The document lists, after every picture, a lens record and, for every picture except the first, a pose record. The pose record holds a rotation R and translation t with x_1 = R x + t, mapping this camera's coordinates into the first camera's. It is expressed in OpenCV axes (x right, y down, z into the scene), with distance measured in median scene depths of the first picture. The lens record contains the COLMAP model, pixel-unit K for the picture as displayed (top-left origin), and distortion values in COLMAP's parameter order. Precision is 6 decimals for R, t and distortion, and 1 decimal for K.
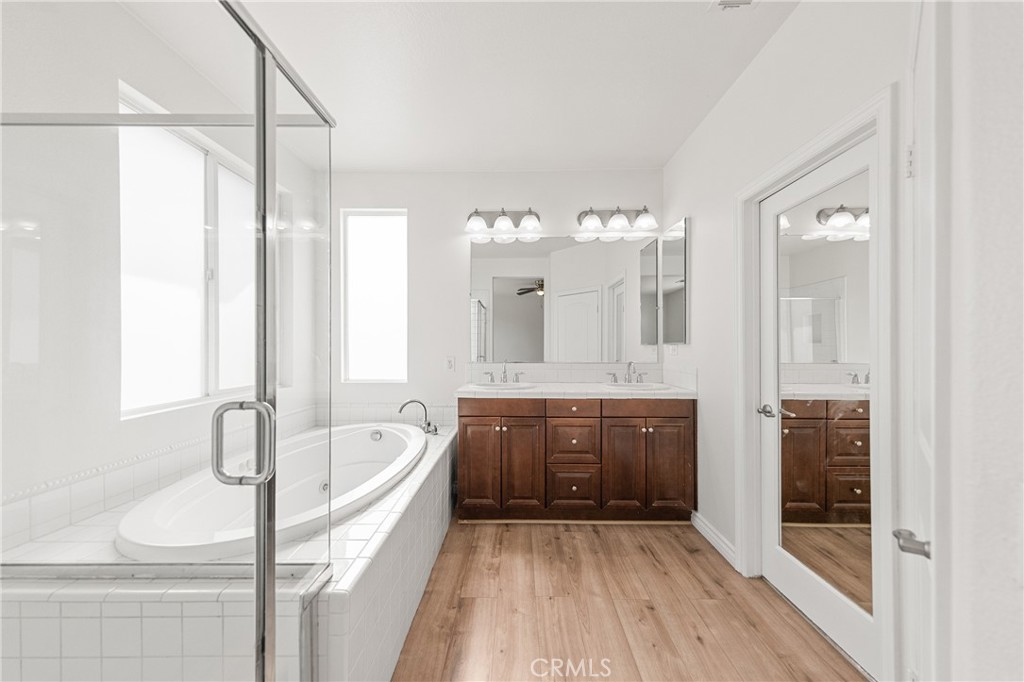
lens RADIAL K [[351.2, 0, 517.3], [0, 351.2, 342.5], [0, 0, 1]] dist [0.000780, 0.000030]
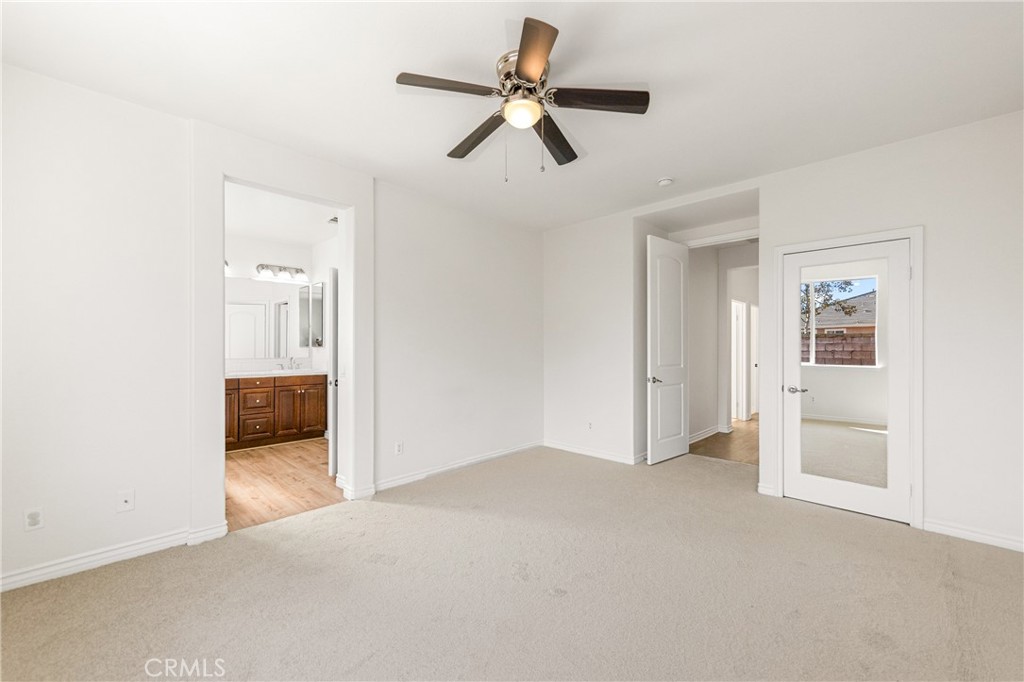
lens RADIAL K [[414.5, 0, 511.7], [0, 414.5, 342.2], [0, 0, 1]] dist [0.004231, 0.000214]
pose [[0.702204, 0.004011, 0.711965, -0.435872], [-0.003771, 0.999991, -0.001914, -0.021411], [-0.711966, -0.001341, 0.702213, -1.407228]]
